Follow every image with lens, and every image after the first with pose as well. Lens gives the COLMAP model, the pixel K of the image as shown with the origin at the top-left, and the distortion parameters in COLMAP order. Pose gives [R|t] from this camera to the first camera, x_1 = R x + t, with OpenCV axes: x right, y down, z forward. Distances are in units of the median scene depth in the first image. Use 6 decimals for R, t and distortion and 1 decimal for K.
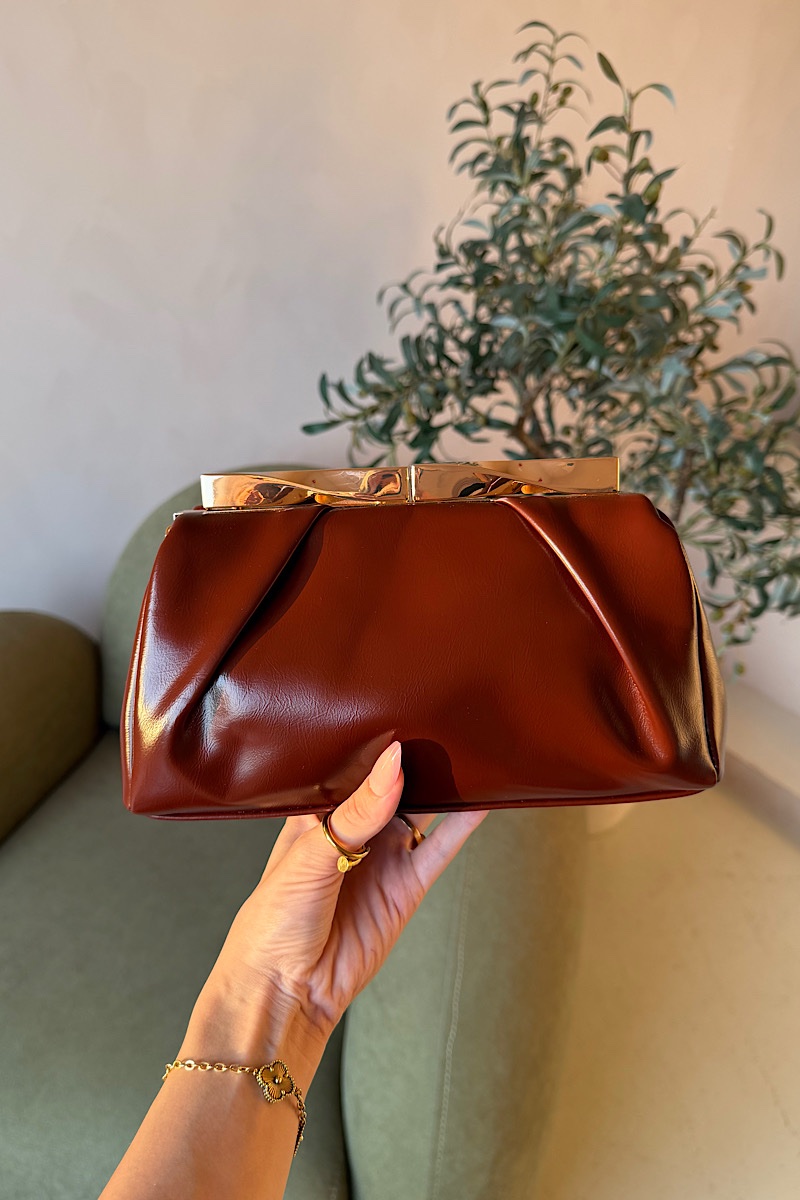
lens RADIAL K [[923.6, 0, 400.0], [0, 923.6, 600.0], [0, 0, 1]] dist [0.072868, -0.120206]
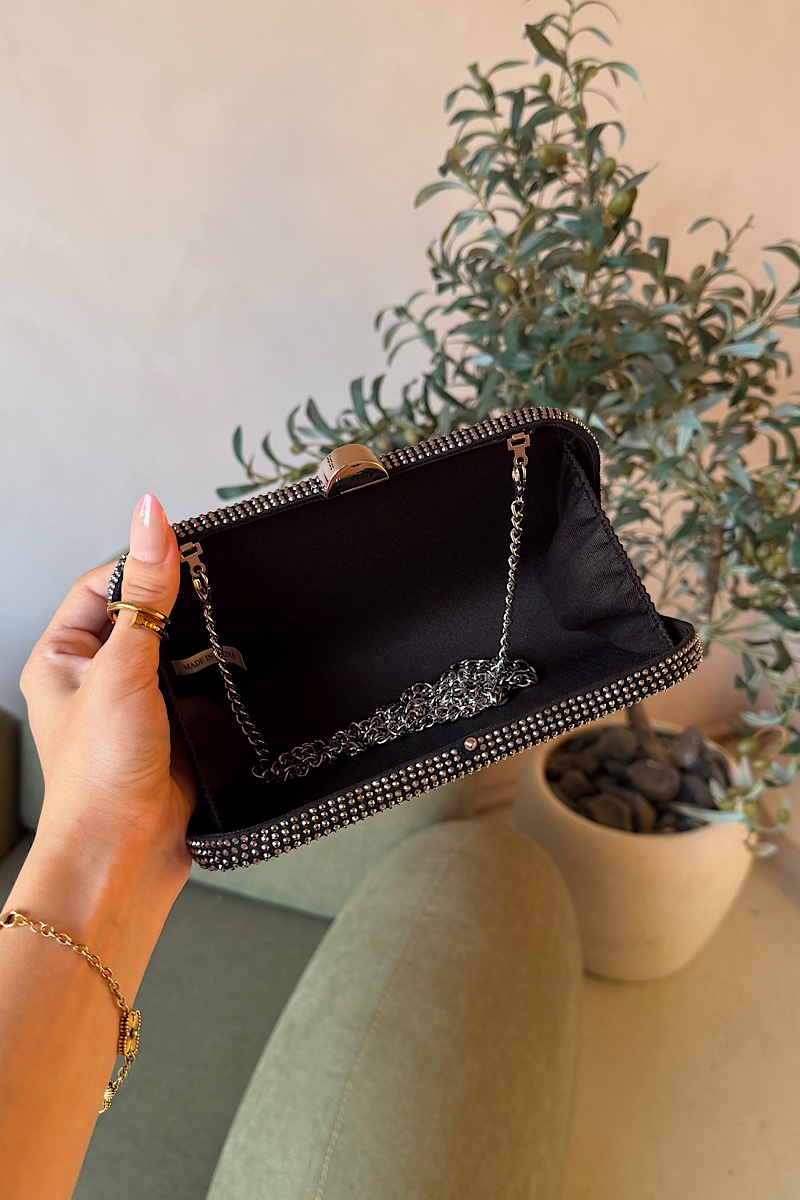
lens RADIAL K [[1025.3, 0, 404.0], [0, 1025.3, 594.2], [0, 0, 1]] dist [0.109008, -0.179386]
pose [[0.991695, 0.028355, -0.125447, 0.150612], [-0.032708, 0.998927, -0.032773, -0.063328], [0.124383, 0.036604, 0.991559, 0.112838]]
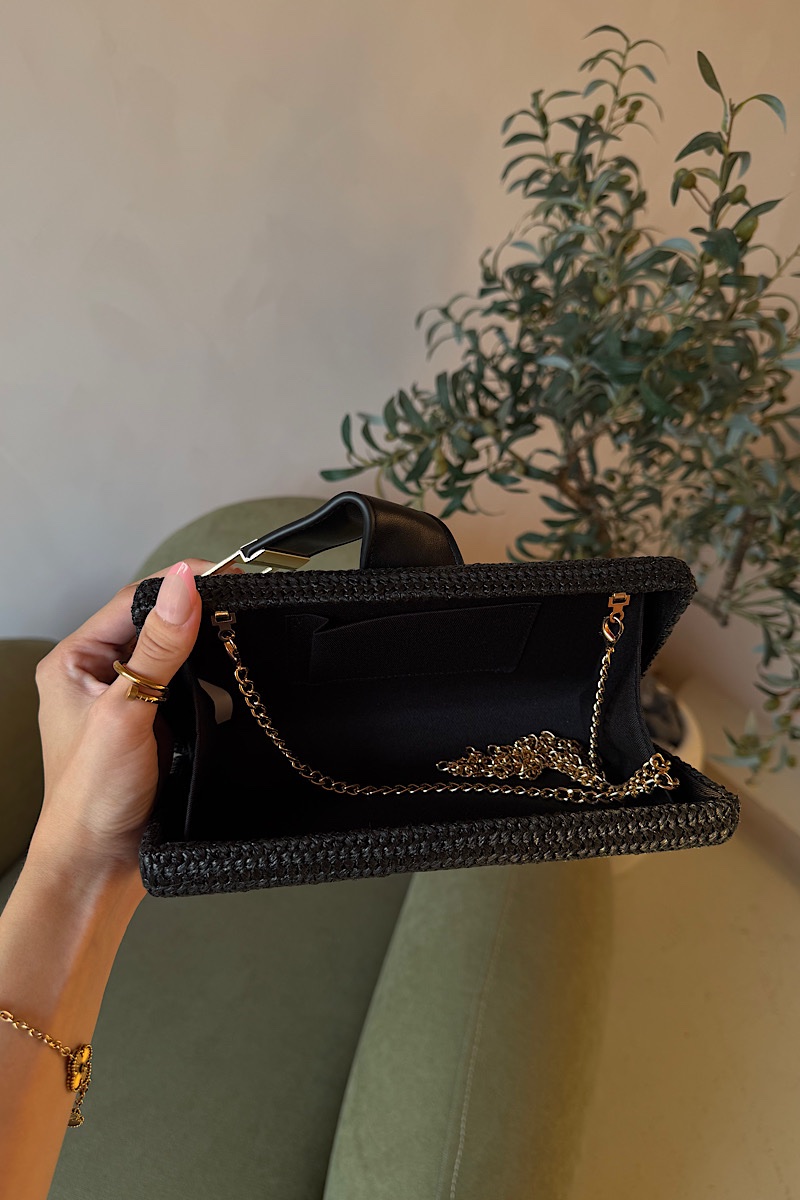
lens RADIAL K [[843.4, 0, 397.7], [0, 843.4, 603.8], [0, 0, 1]] dist [0.057440, -0.094871]
pose [[0.997826, 0.056404, -0.034086, 0.003597], [-0.055337, 0.997971, 0.031485, -0.077505], [0.035793, -0.029531, 0.998923, 0.157512]]
